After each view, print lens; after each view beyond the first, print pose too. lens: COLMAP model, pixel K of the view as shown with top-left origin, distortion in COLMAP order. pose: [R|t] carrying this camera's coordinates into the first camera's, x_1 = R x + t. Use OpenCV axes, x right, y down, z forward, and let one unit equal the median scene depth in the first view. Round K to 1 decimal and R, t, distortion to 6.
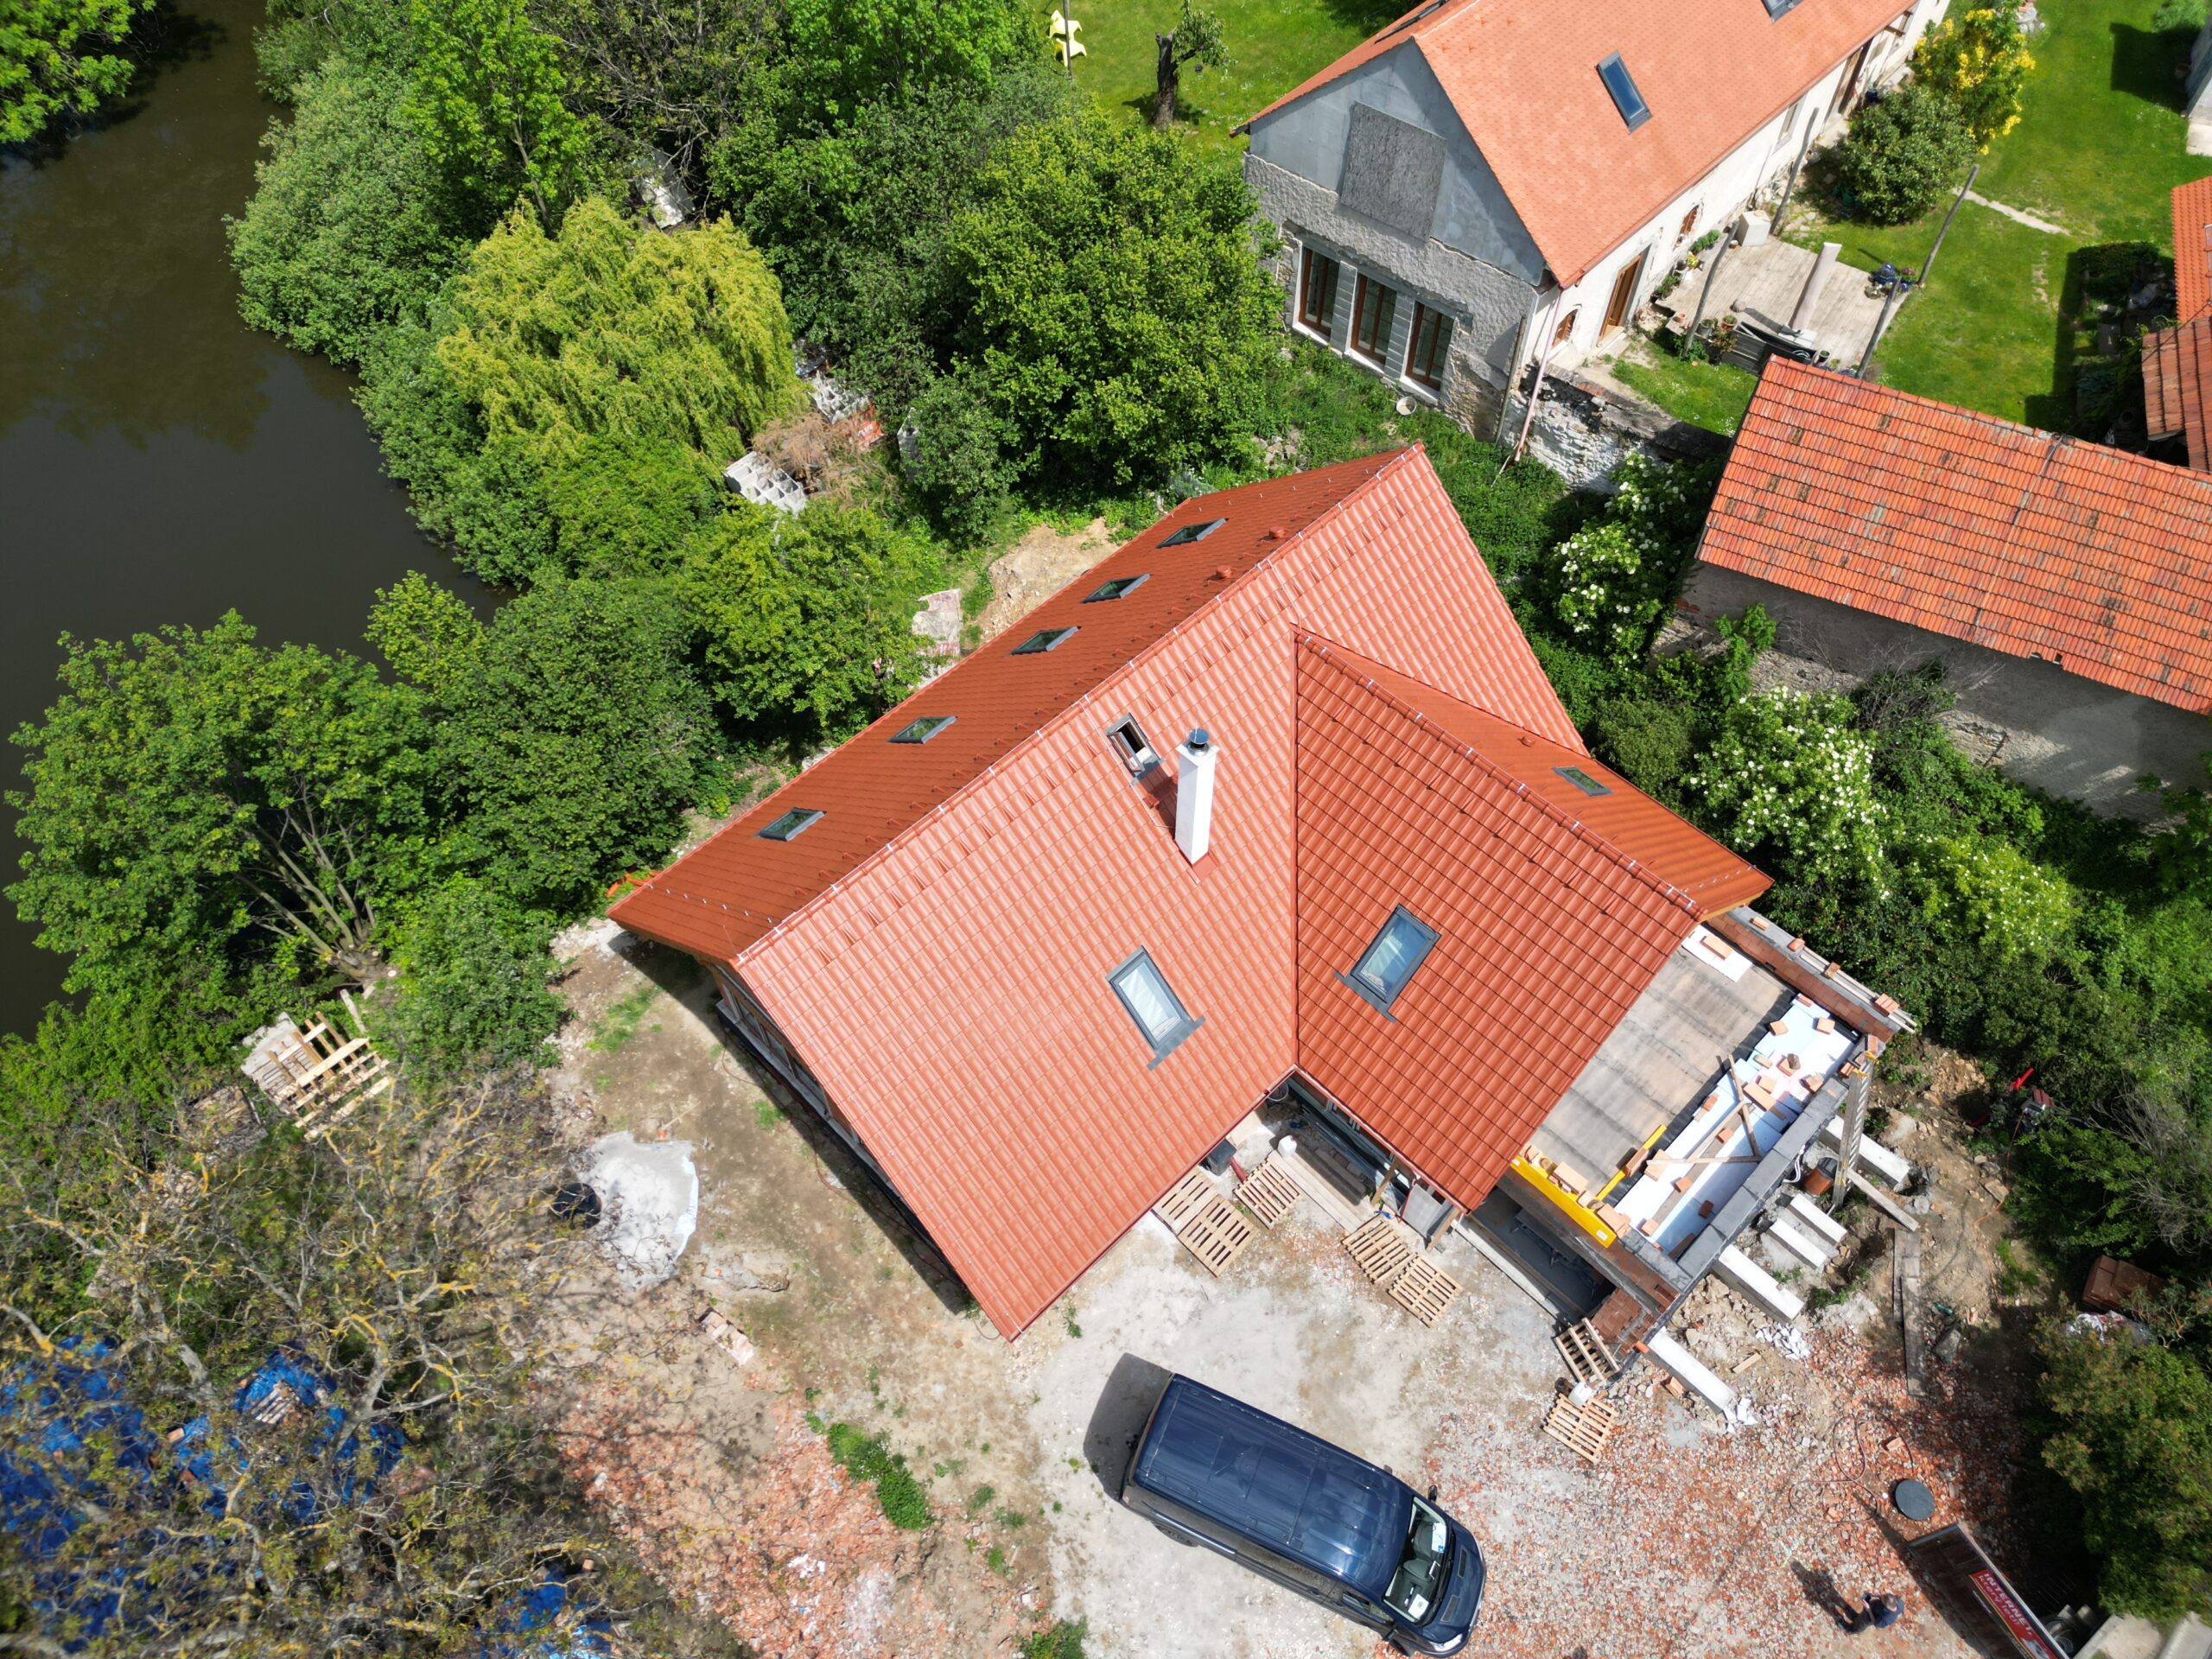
lens RADIAL K [[1547.0, 0, 1096.3], [0, 1547.0, 824.7], [0, 0, 1]] dist [0.039642, -0.033422]
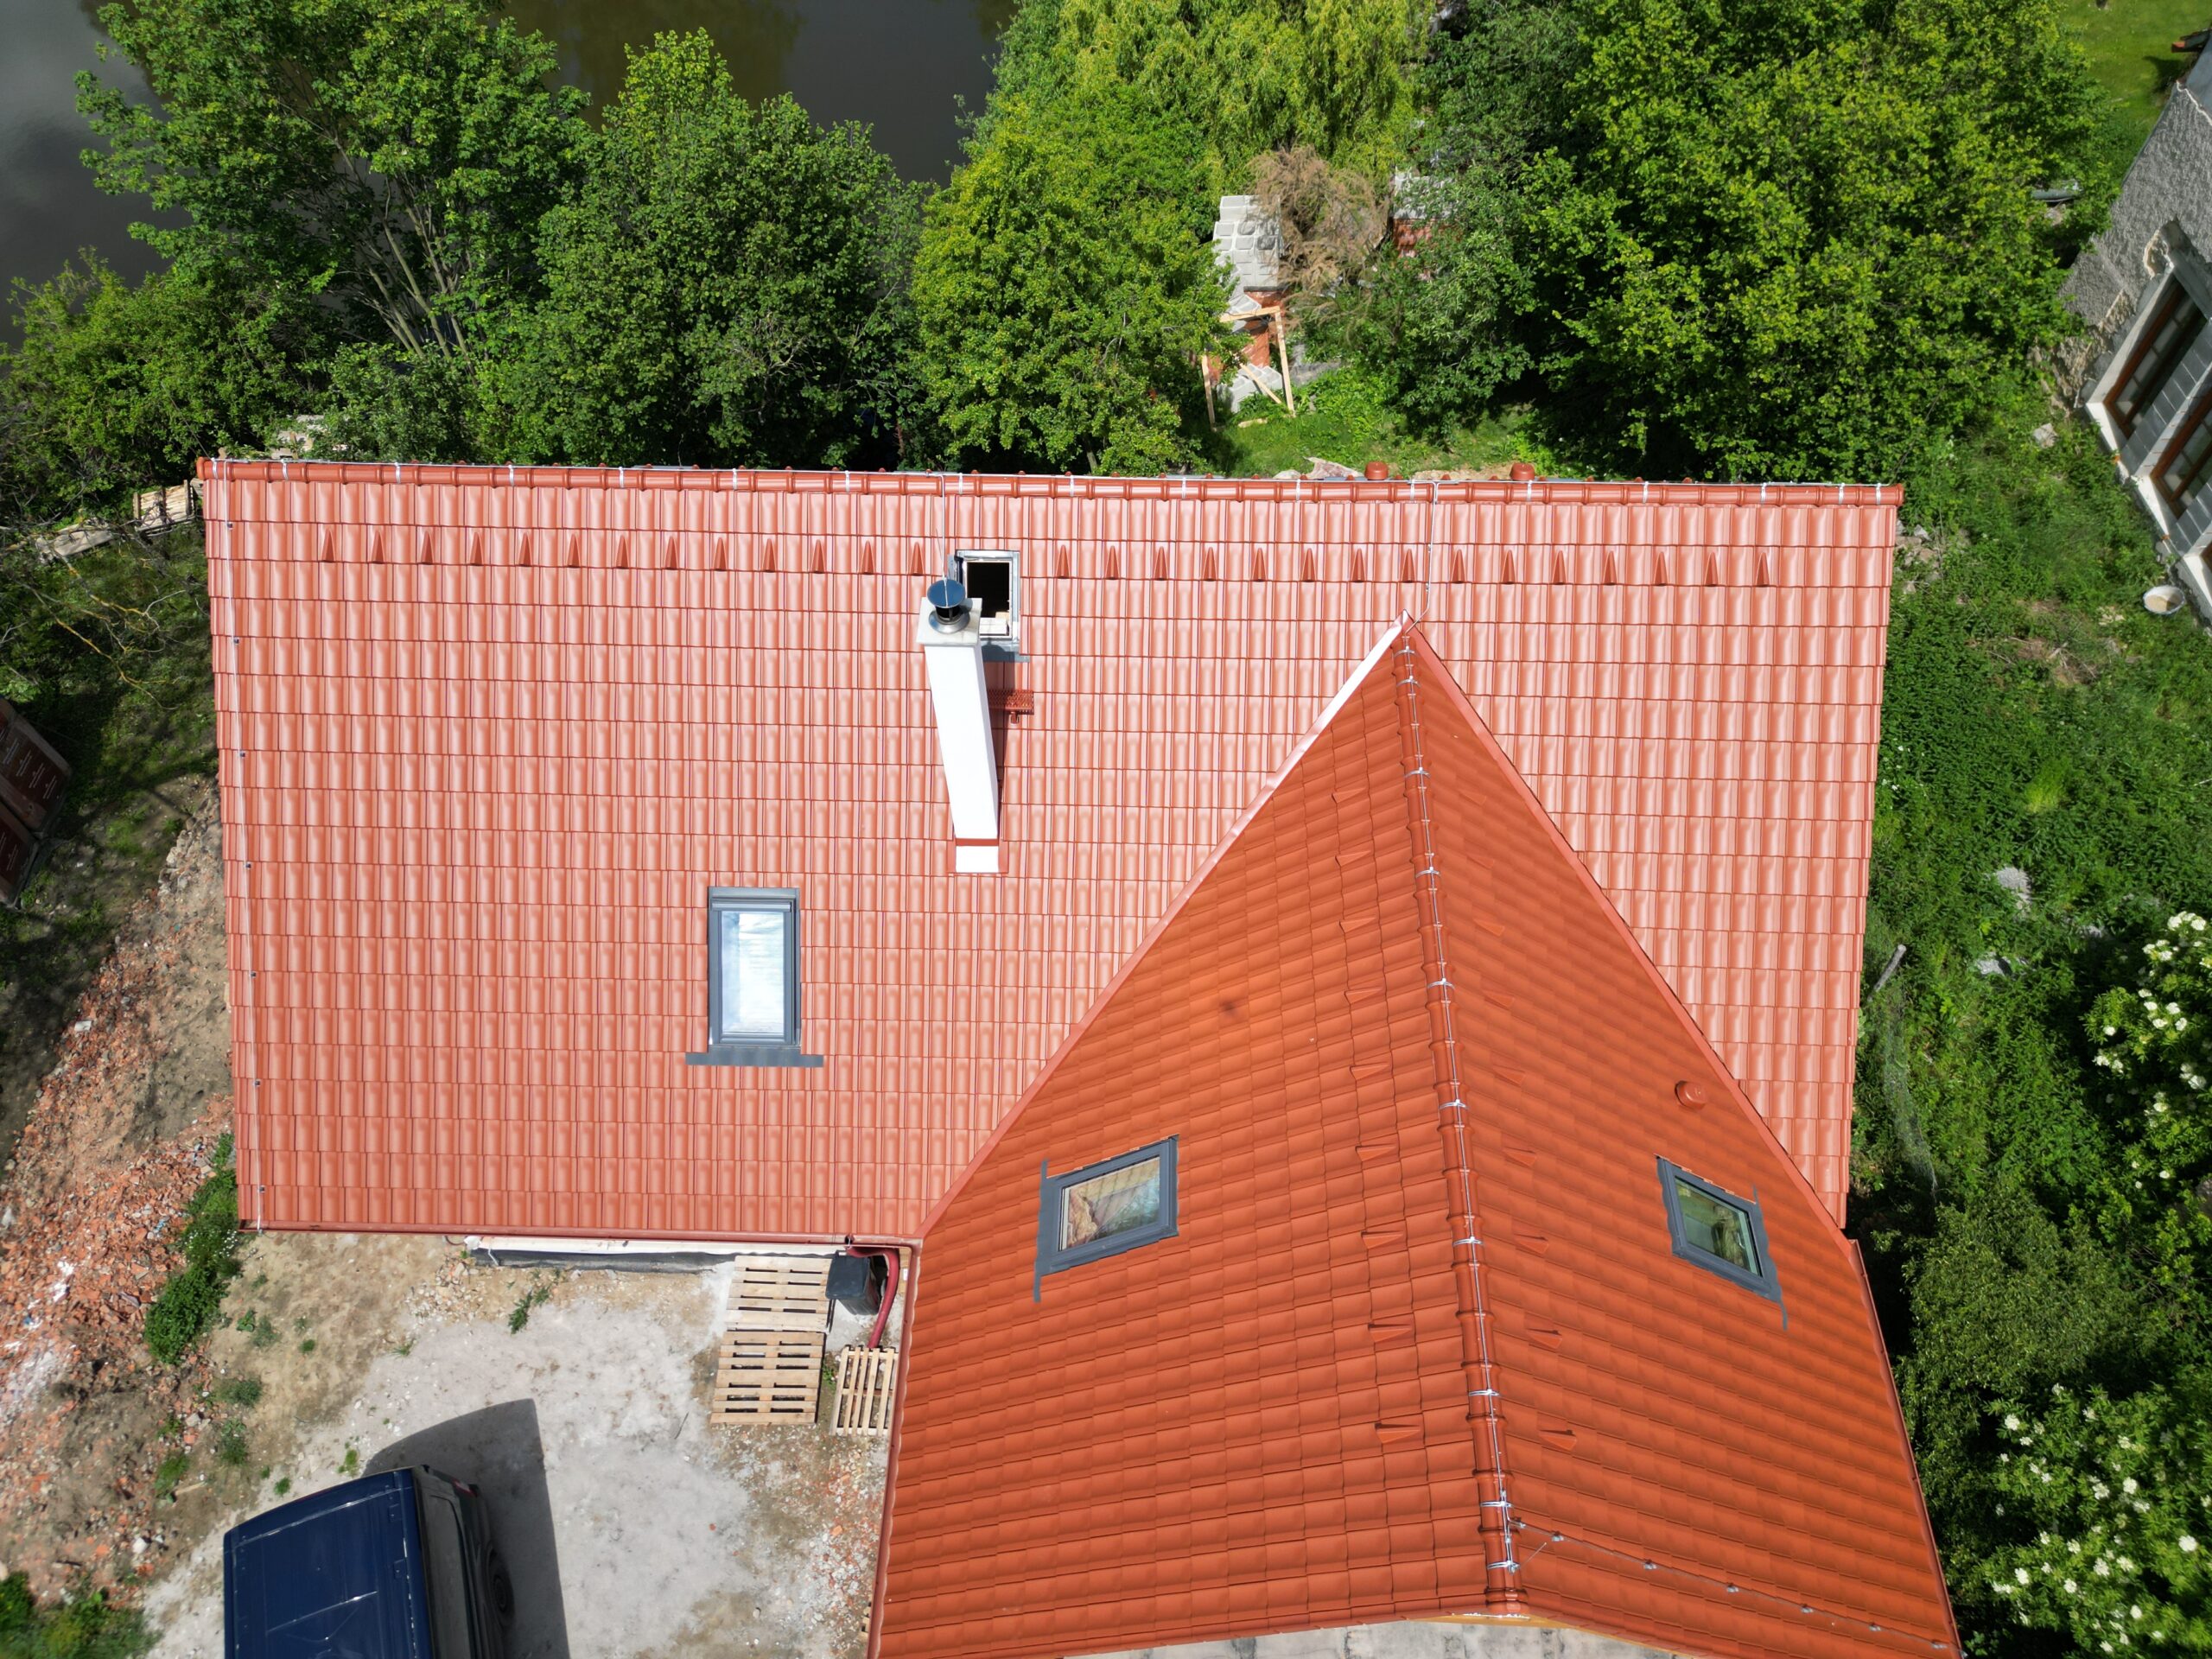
lens RADIAL K [[1547.0, 0, 1096.3], [0, 1547.0, 824.7], [0, 0, 1]] dist [0.039642, -0.033422]
pose [[0.692461, 0.591353, -0.413279, 0.308880], [-0.587440, 0.794702, 0.152851, -0.089210], [0.418822, 0.136934, 0.897684, 0.479764]]
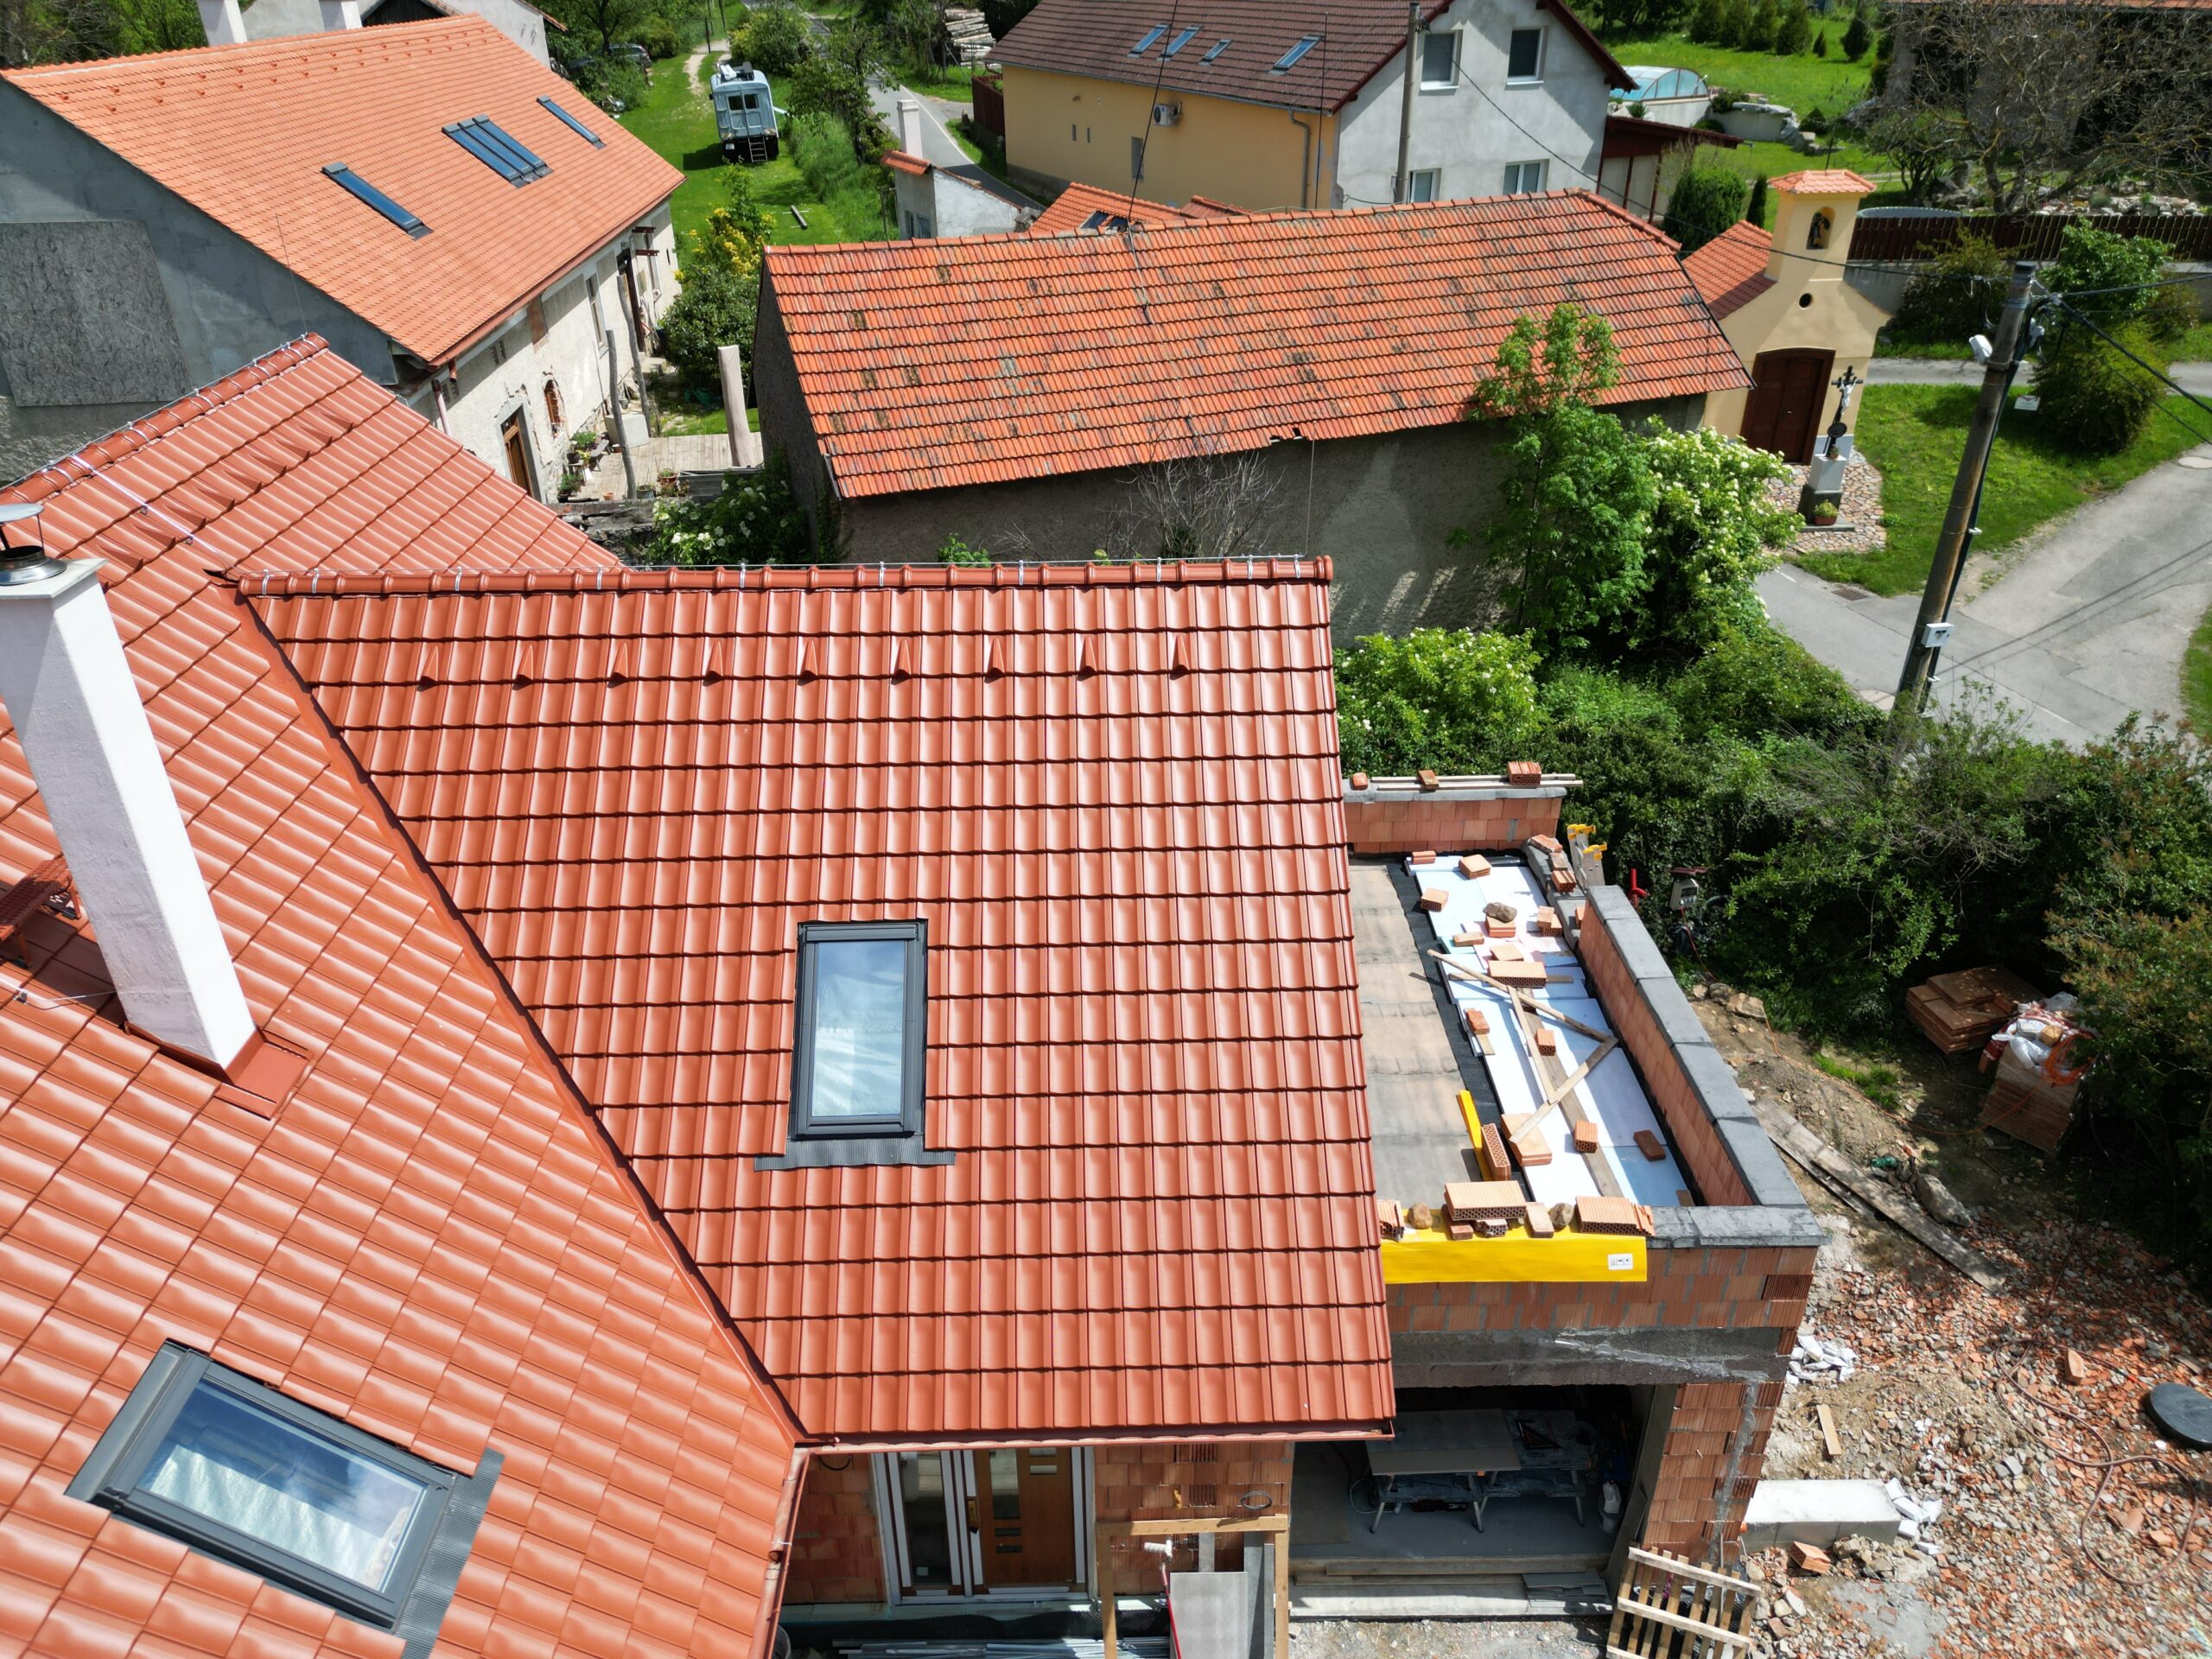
lens RADIAL K [[1547.0, 0, 1096.3], [0, 1547.0, 824.7], [0, 0, 1]] dist [0.039642, -0.033422]
pose [[0.687457, -0.339545, 0.641959, -0.007396], [0.591727, 0.774367, -0.224086, 0.161622], [-0.421025, 0.533914, 0.733263, 0.608588]]
